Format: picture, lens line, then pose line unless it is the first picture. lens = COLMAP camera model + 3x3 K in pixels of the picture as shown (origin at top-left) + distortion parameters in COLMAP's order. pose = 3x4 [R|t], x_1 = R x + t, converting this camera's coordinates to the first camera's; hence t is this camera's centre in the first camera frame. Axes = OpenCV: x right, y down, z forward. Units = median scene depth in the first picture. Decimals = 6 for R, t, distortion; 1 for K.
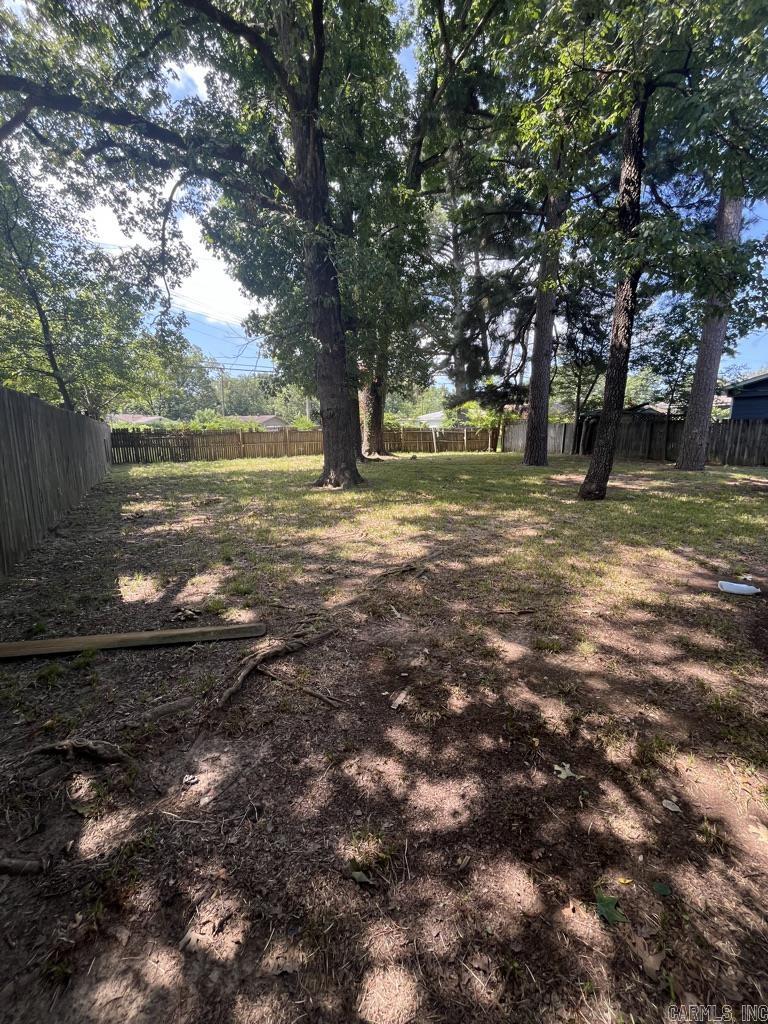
lens RADIAL K [[415.0, 0, 384.6], [0, 415.0, 515.1], [0, 0, 1]] dist [-0.000015, -0.000307]
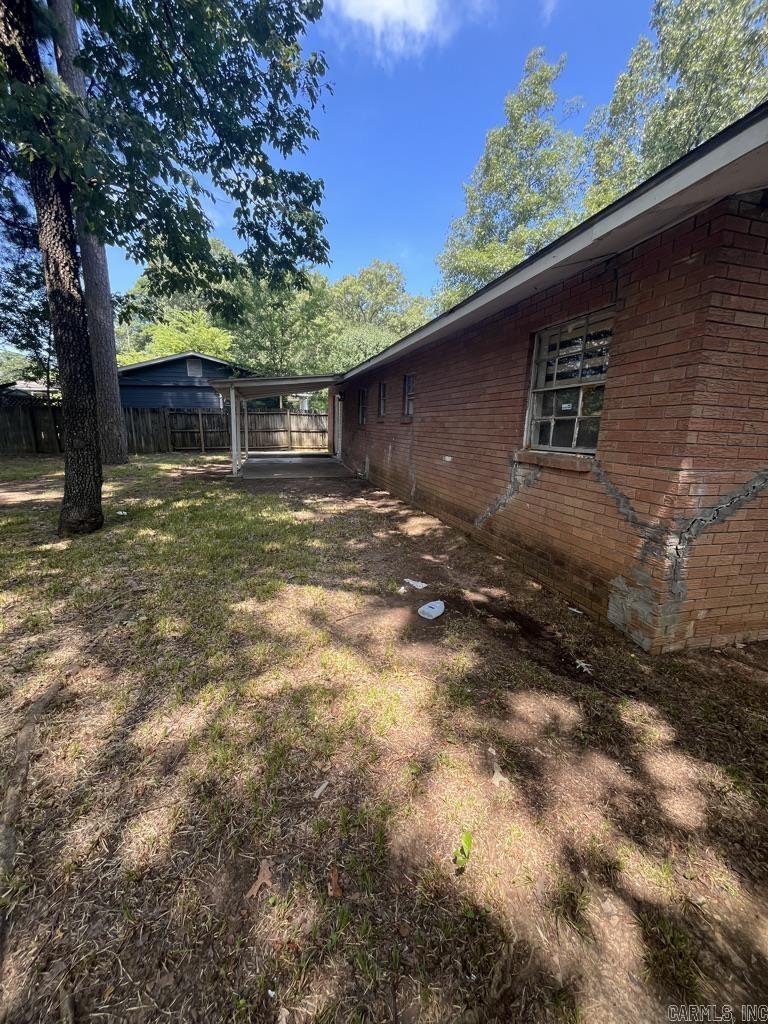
lens RADIAL K [[415.0, 0, 383.3], [0, 415.0, 510.2], [0, 0, 1]] dist [-0.000015, -0.000307]
pose [[0.242596, -0.199275, 0.949440, 0.000368], [0.175918, 0.971487, 0.158952, -0.106911], [-0.954044, 0.128463, 0.270735, 0.453521]]
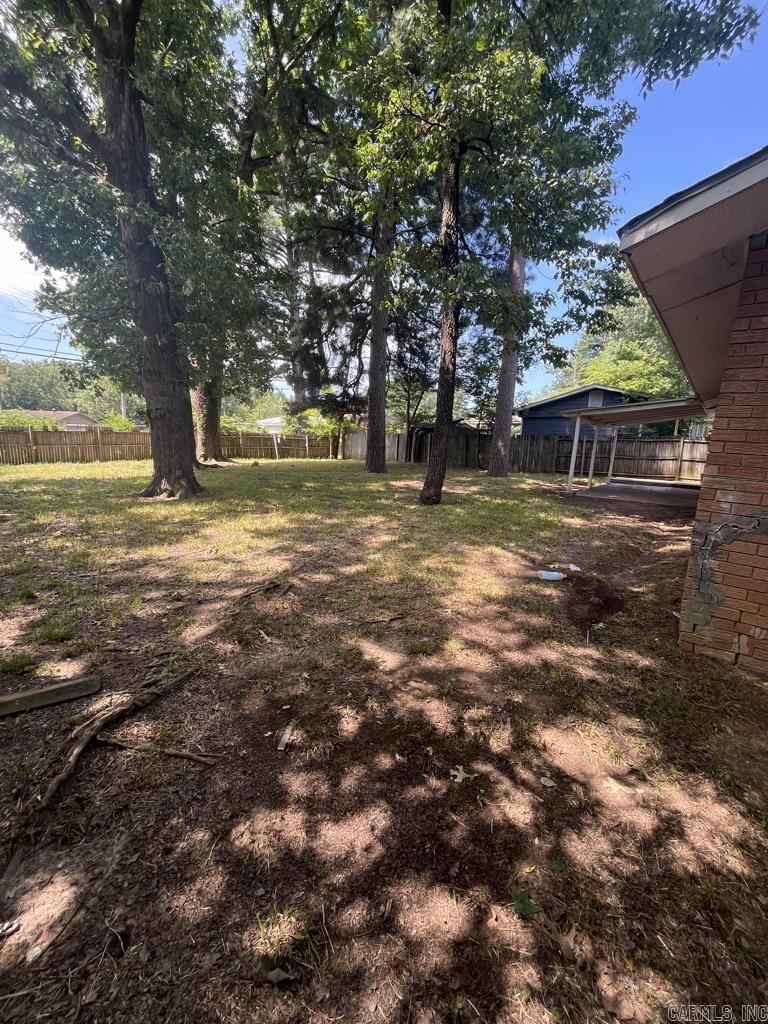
lens RADIAL K [[415.0, 0, 382.2], [0, 415.0, 513.7], [0, 0, 1]] dist [-0.000015, -0.000307]
pose [[0.930995, -0.035580, 0.363294, -0.026600], [0.042173, 0.999058, -0.010228, -0.007138], [-0.362587, 0.024844, 0.931619, 0.025458]]
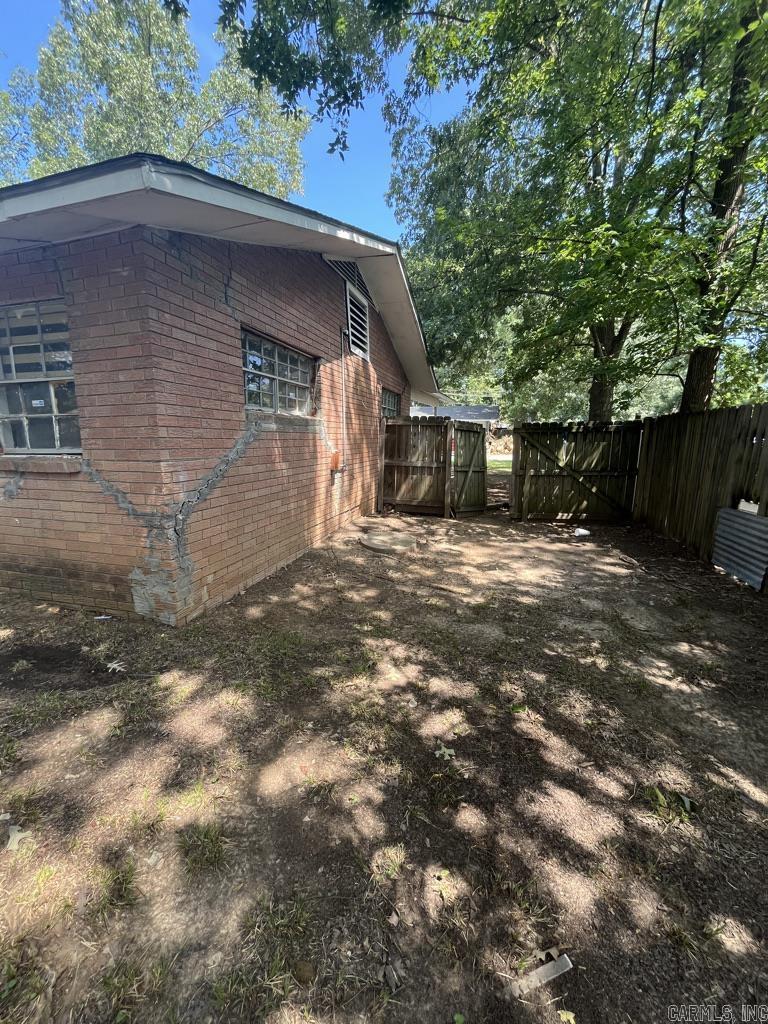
lens RADIAL K [[415.0, 0, 386.0], [0, 415.0, 511.6], [0, 0, 1]] dist [-0.000015, -0.000307]
pose [[-0.700367, -0.139939, 0.699931, -0.038140], [0.138889, 0.935133, 0.325939, -0.093134], [-0.700140, 0.325490, -0.635500, 0.418563]]
